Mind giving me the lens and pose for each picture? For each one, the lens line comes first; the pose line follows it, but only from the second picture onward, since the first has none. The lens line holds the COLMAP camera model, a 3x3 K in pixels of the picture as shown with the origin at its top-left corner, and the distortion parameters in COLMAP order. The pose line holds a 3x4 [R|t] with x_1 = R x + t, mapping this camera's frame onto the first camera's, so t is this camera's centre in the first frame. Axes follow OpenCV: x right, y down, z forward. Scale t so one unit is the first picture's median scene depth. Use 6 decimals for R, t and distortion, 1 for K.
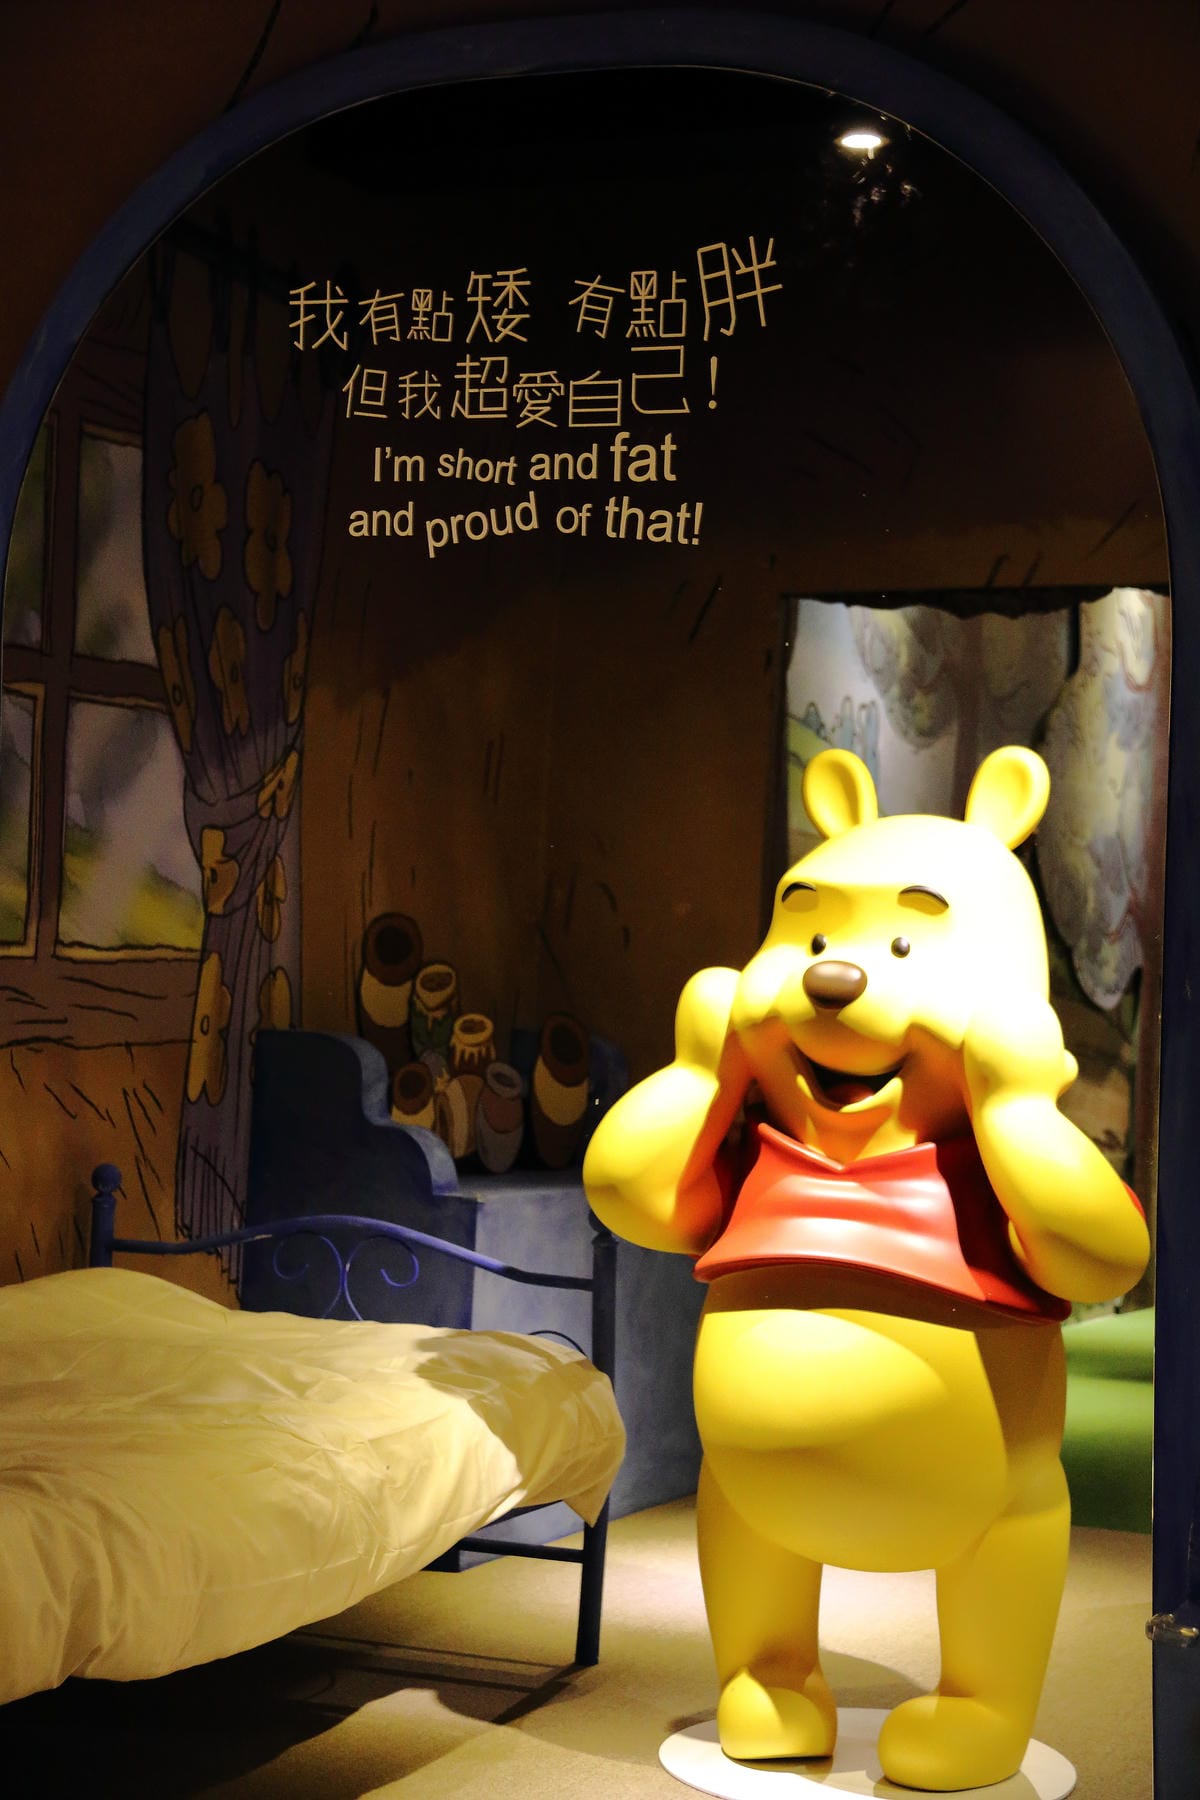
lens RADIAL K [[3591.7, 0, 600.0], [0, 3591.7, 900.0], [0, 0, 1]] dist [0.266247, 1.831125]
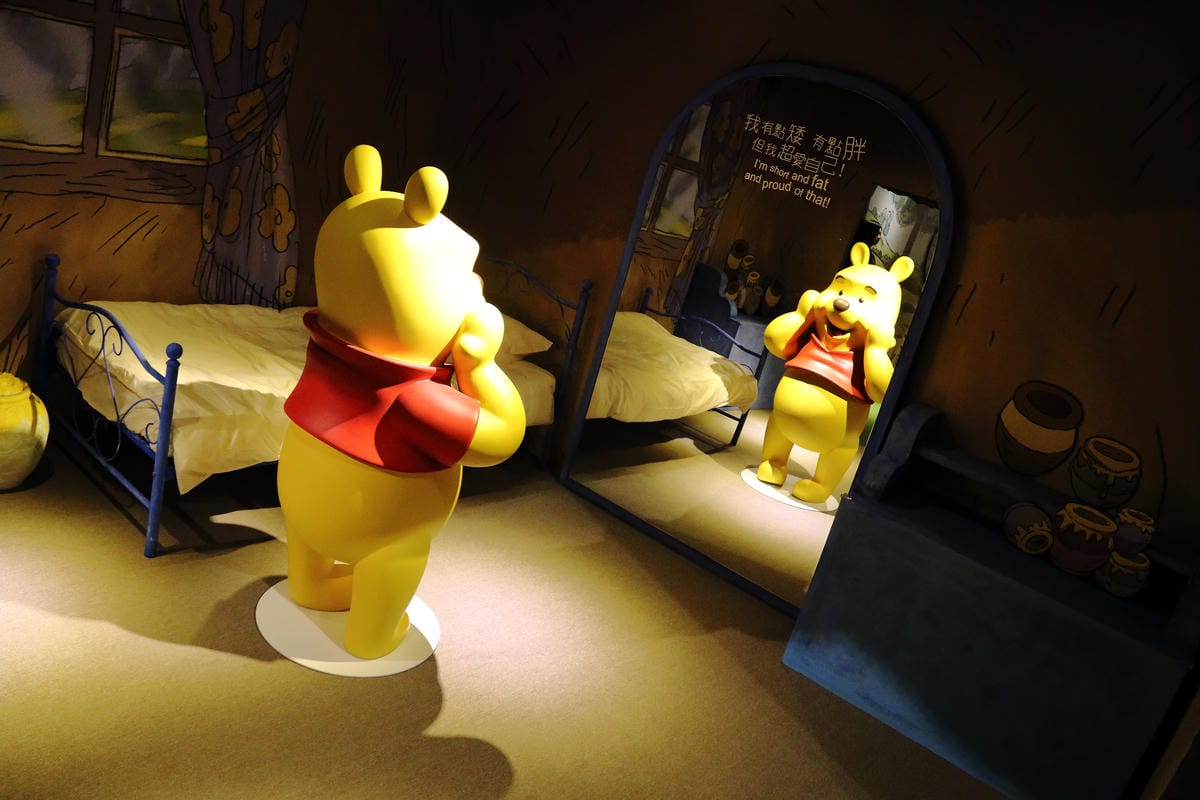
lens RADIAL K [[1055.2, 0, 600.0], [0, 1055.2, 400.0], [0, 0, 1]] dist [-0.062951, 0.003225]
pose [[0.944482, 0.293799, -0.147090, 0.016511], [-0.256629, 0.939202, 0.228125, -0.069159], [0.205170, -0.177712, 0.962457, -0.141788]]
